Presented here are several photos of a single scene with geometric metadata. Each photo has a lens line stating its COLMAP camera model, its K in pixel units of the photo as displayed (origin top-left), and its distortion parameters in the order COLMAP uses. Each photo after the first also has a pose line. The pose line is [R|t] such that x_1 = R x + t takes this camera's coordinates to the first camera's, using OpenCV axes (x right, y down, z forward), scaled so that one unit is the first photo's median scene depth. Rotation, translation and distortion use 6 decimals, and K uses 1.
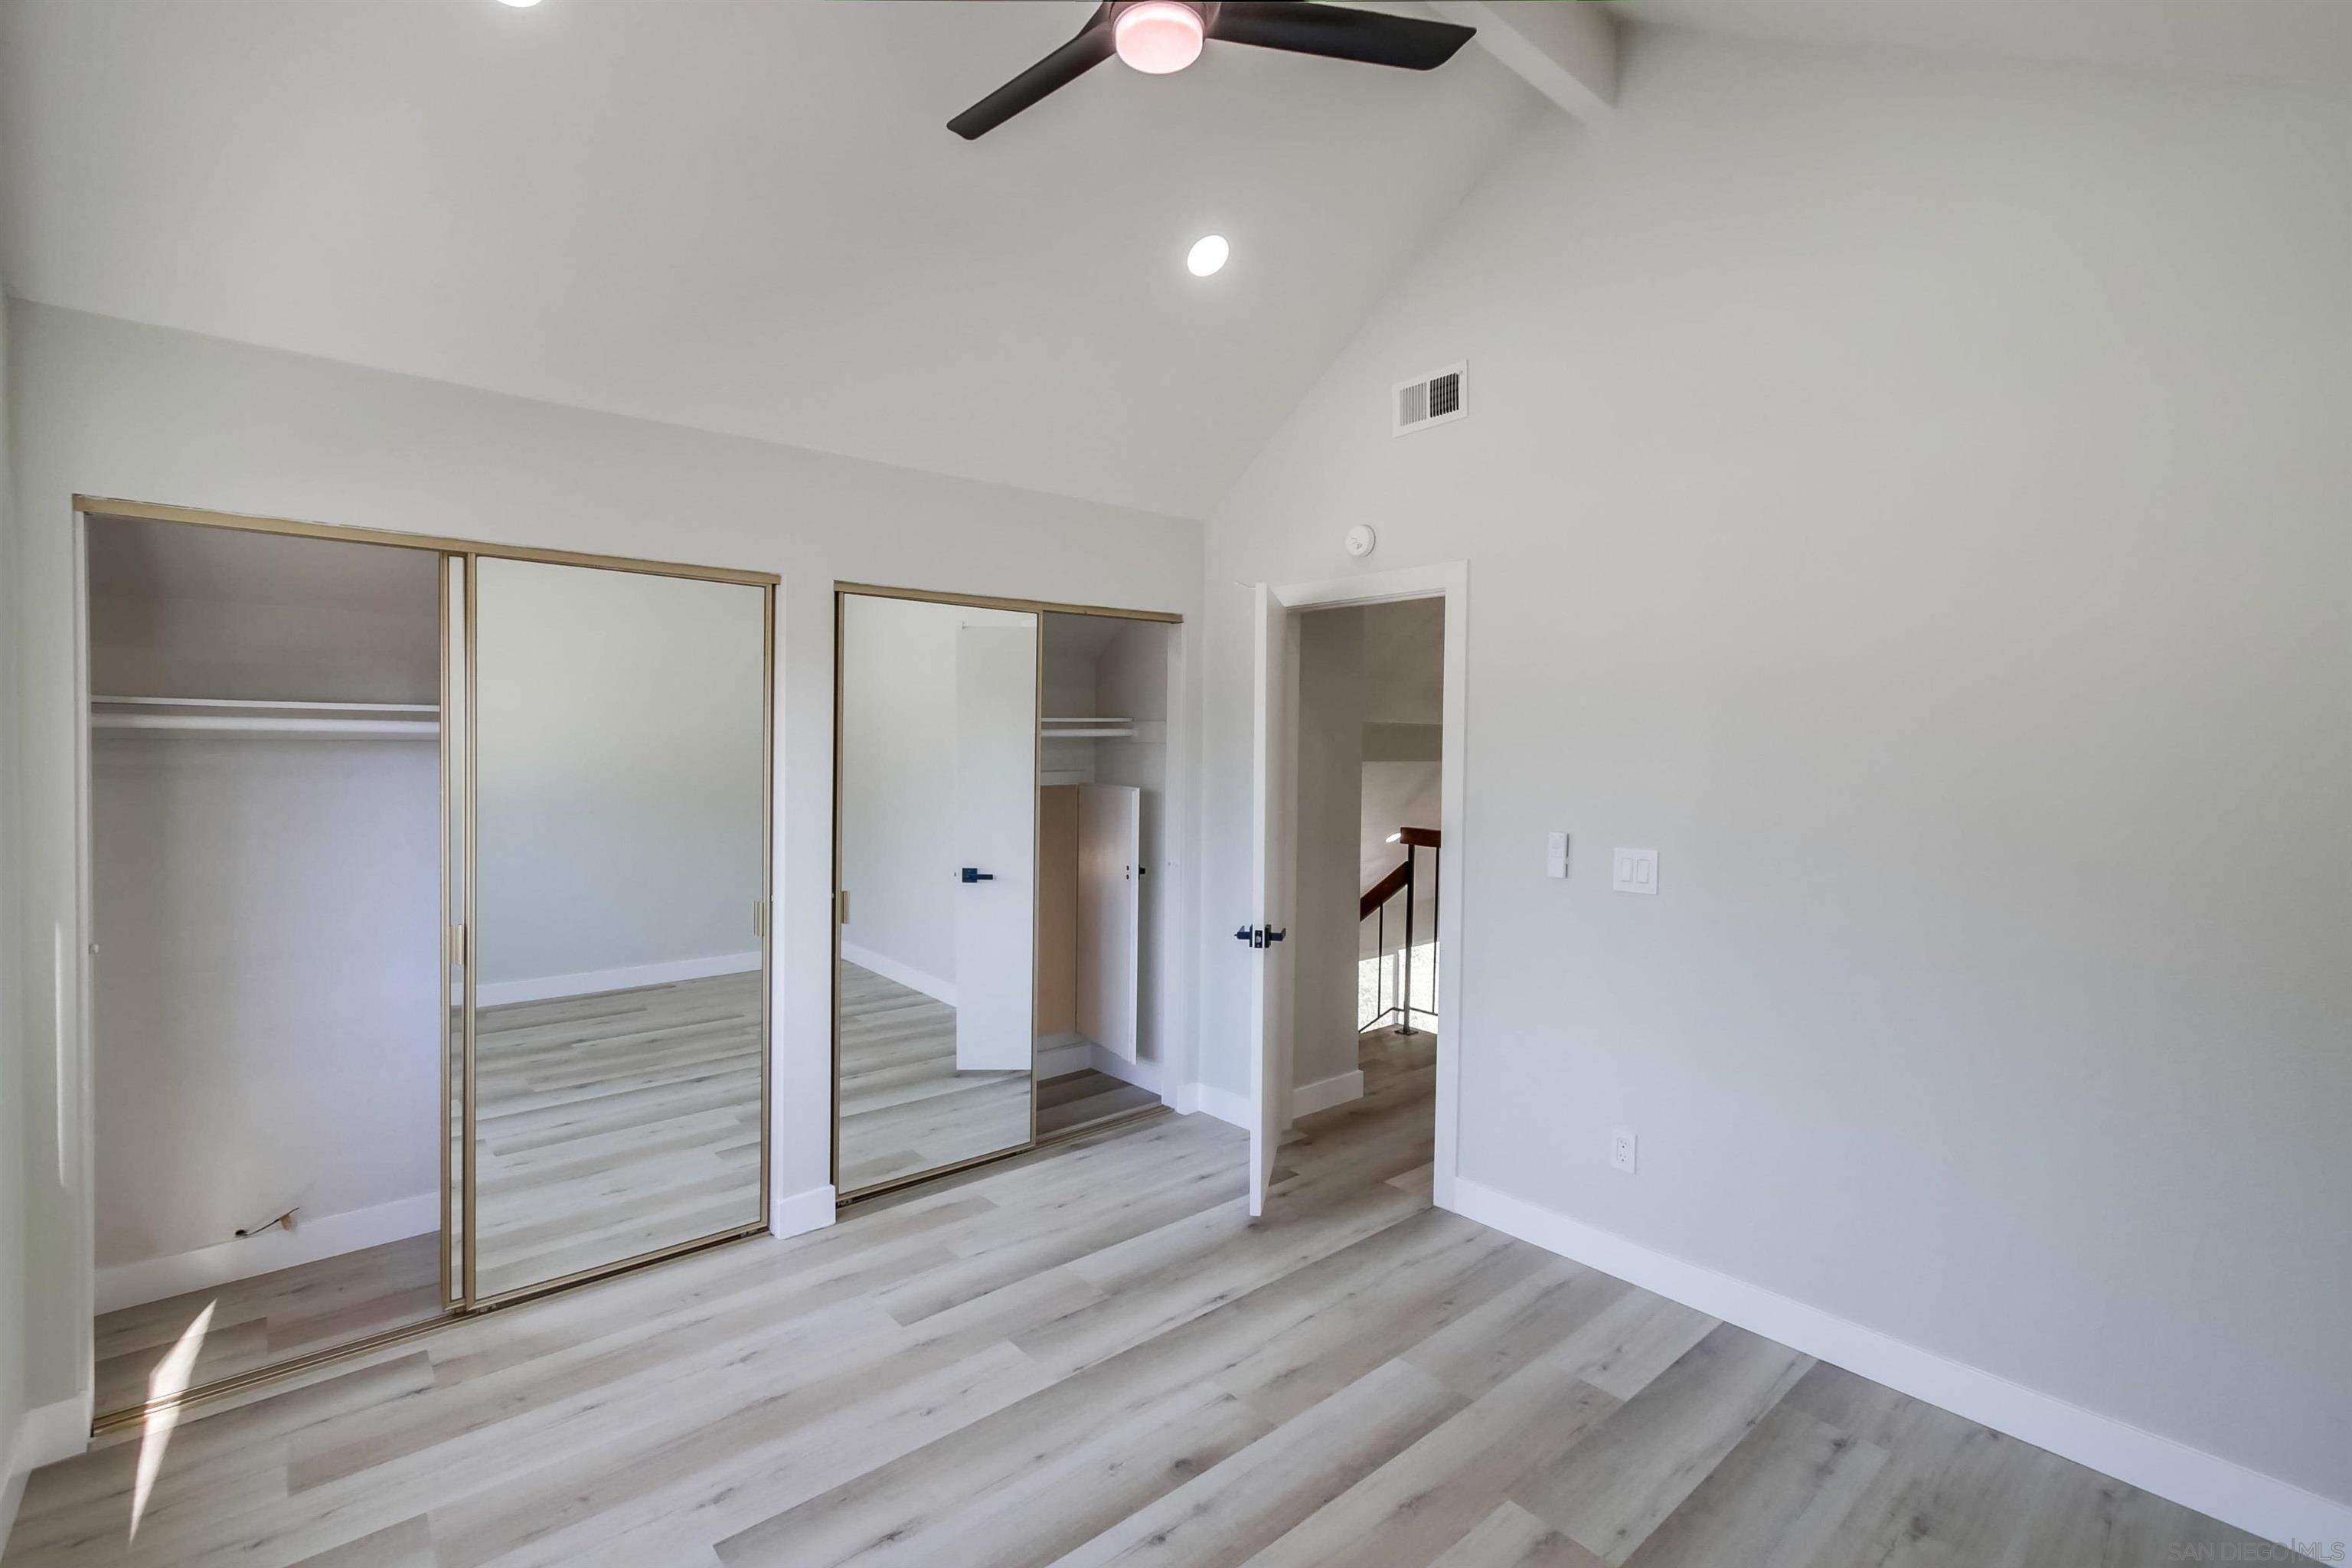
lens RADIAL K [[1057.9, 0, 1182.1], [0, 1057.9, 764.7], [0, 0, 1]] dist [0.000033, 0.003139]
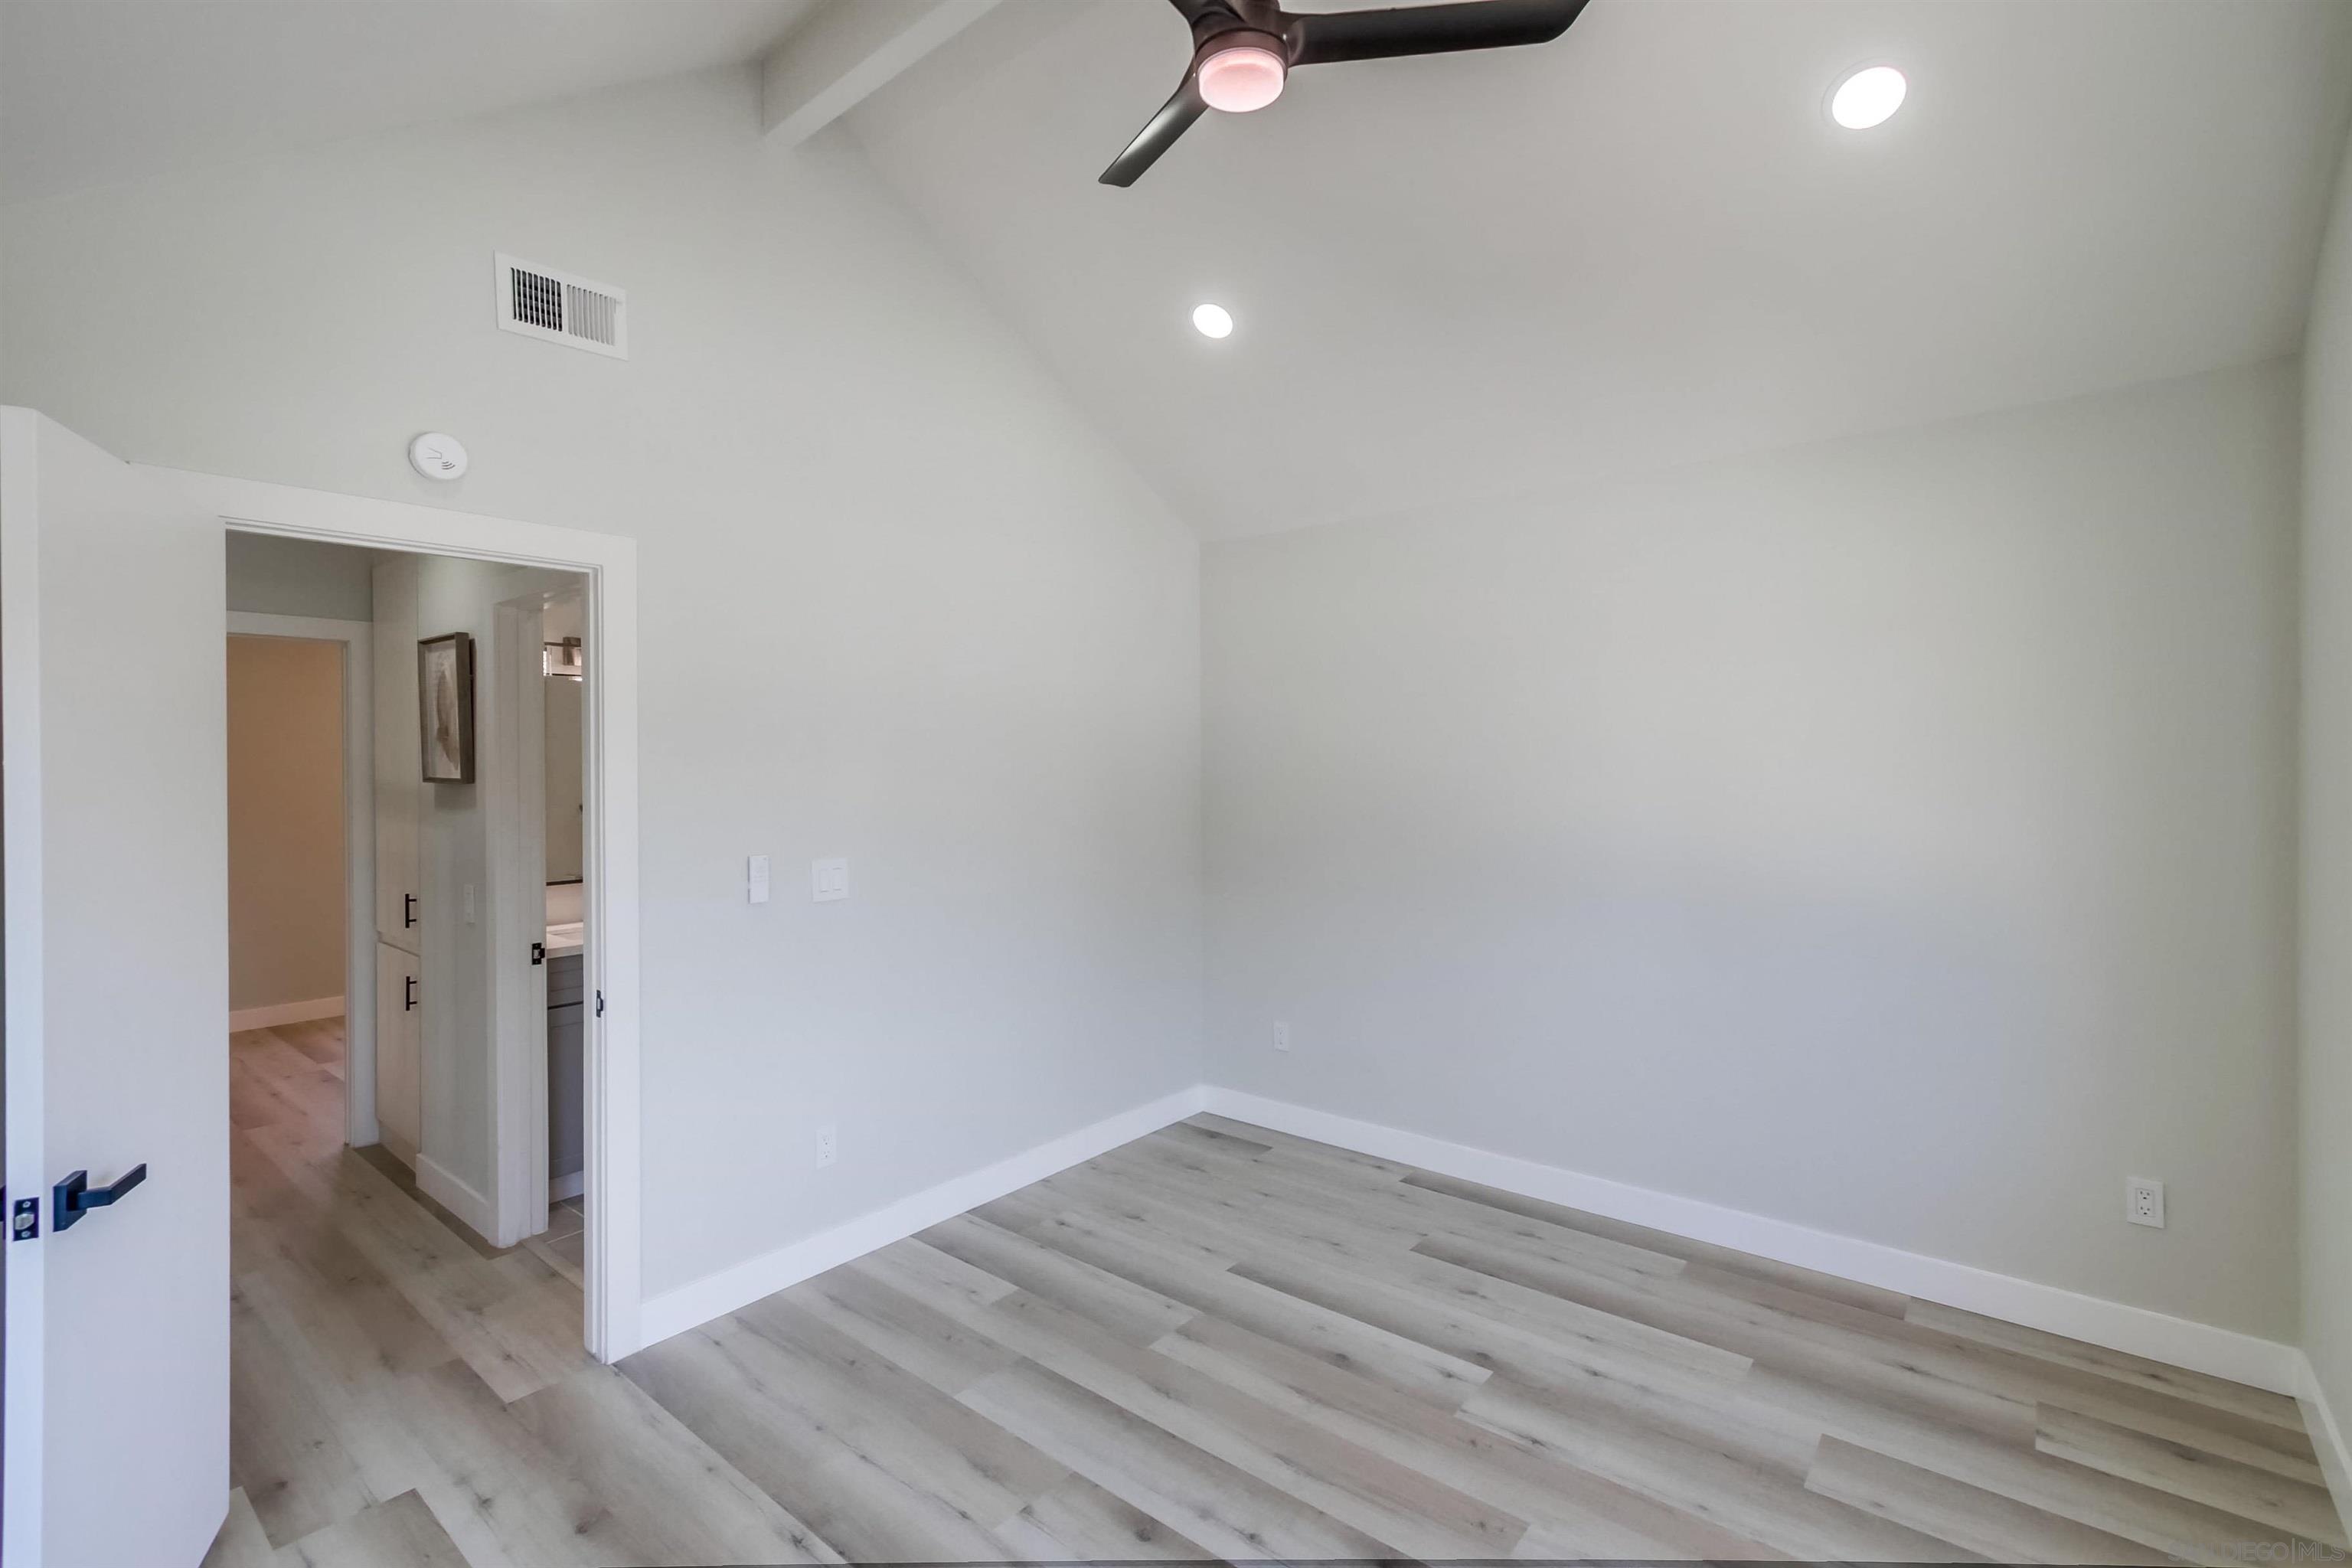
lens RADIAL K [[1057.9, 0, 1182.1], [0, 1057.9, 764.7], [0, 0, 1]] dist [0.000033, 0.003139]
pose [[-0.165813, -0.010922, 0.986097, -0.789703], [0.031359, 0.999375, 0.016342, -0.025735], [-0.985659, 0.033632, -0.165366, 0.948421]]
